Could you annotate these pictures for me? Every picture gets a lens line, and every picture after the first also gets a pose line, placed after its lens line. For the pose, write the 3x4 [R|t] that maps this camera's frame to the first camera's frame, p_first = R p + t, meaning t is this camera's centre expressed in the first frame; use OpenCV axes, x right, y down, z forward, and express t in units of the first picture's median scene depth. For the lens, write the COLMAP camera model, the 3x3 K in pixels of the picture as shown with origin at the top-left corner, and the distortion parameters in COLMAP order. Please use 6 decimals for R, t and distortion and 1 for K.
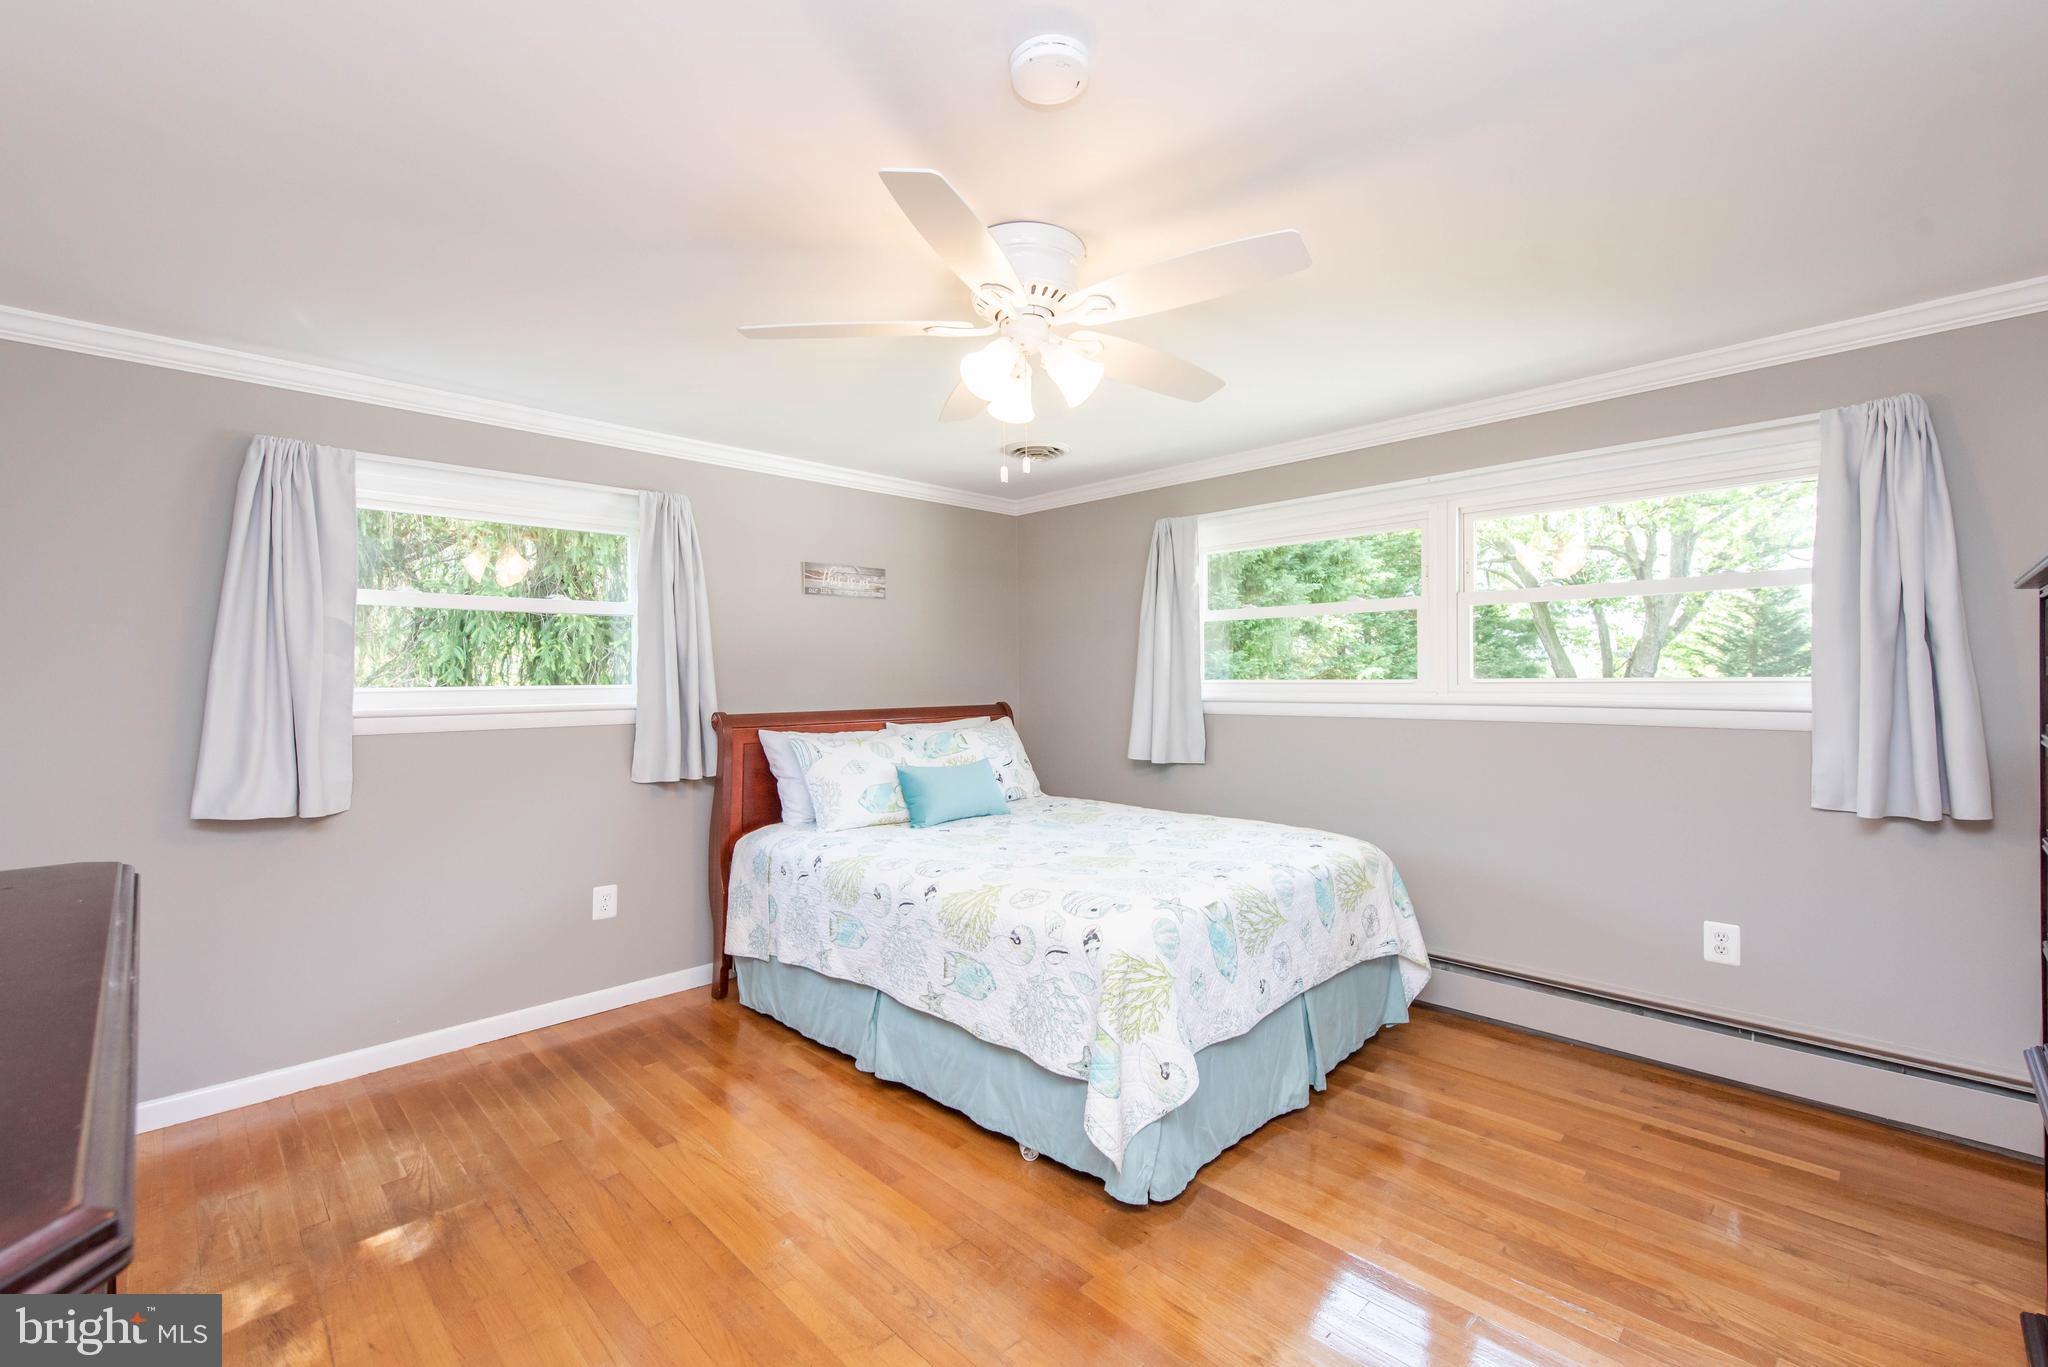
lens RADIAL K [[879.6, 0, 1024.0], [0, 879.6, 683.5], [0, 0, 1]] dist [0.002784, -0.000023]
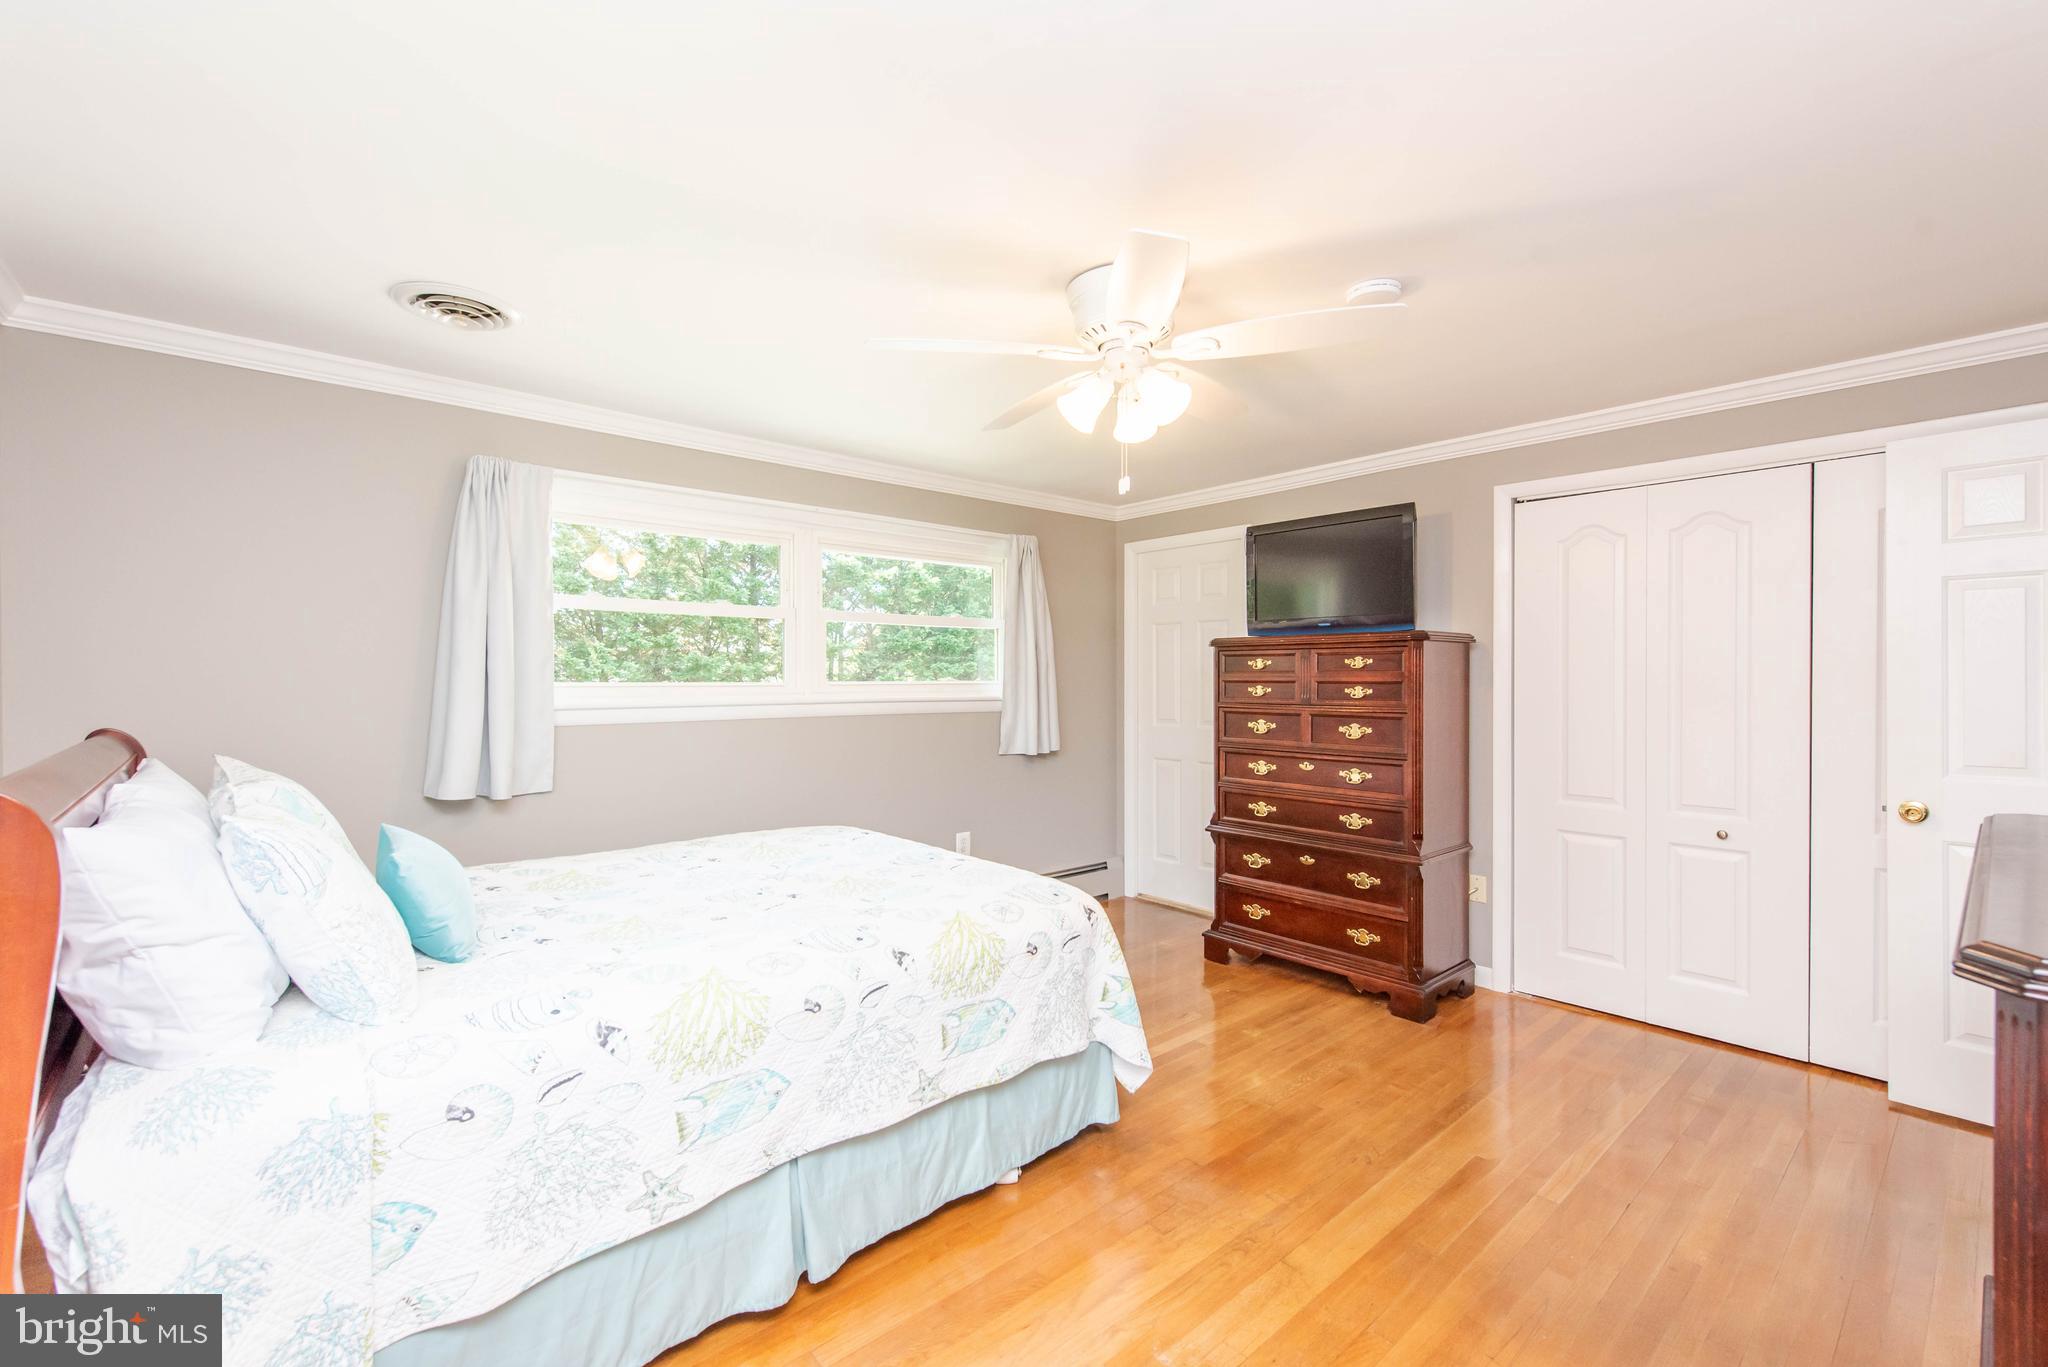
lens RADIAL K [[879.6, 0, 1024.0], [0, 879.6, 683.5], [0, 0, 1]] dist [0.002784, -0.000023]
pose [[0.048459, -0.001265, 0.998824, -0.807665], [0.005866, 0.999982, 0.000982, -0.002631], [-0.998808, 0.005811, 0.048465, 0.796611]]
